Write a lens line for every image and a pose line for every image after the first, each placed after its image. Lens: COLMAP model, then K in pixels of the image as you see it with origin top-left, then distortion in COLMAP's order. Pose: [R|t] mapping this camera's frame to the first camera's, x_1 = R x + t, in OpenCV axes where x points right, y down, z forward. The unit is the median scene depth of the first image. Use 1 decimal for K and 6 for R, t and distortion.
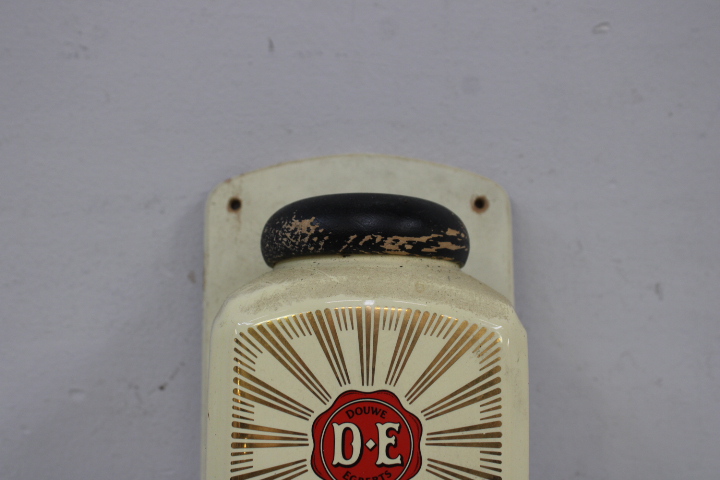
lens RADIAL K [[915.1, 0, 361.9], [0, 915.1, 243.0], [0, 0, 1]] dist [-0.069631, 0.000000]
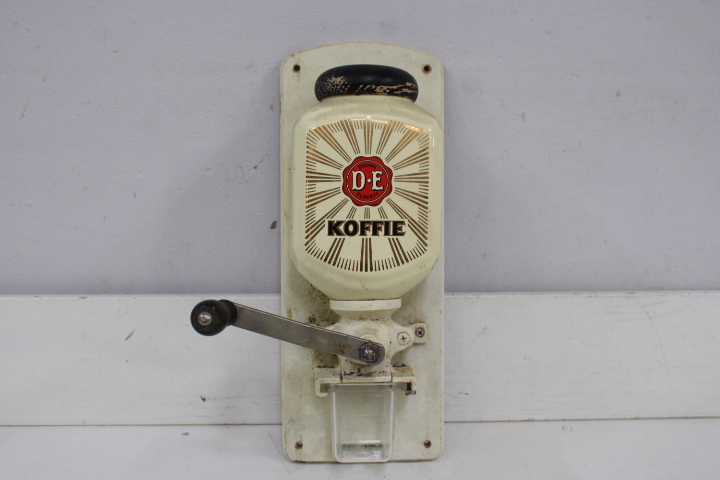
lens RADIAL K [[813.6, 0, 360.4], [0, 813.6, 239.8], [0, 0, 1]] dist [-0.084875, 0.000000]
pose [[0.999926, 0.005396, 0.010869, -0.030306], [-0.007251, 0.983889, 0.178634, 0.008545], [-0.009730, -0.178699, 0.983856, -0.901777]]
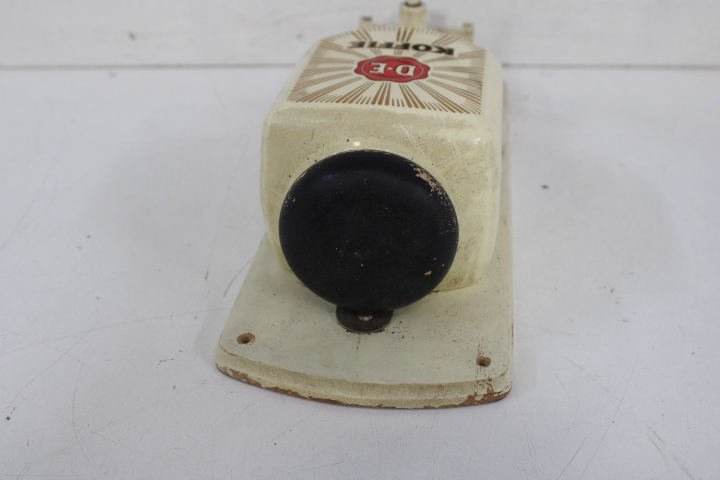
lens RADIAL K [[813.6, 0, 360.8], [0, 813.6, 240.3], [0, 0, 1]] dist [-0.084875, 0.000000]
pose [[-0.988322, -0.110411, 0.105017, -0.106858], [0.141892, -0.415601, 0.898411, -1.028806], [-0.055550, 0.902821, 0.426414, 0.638215]]
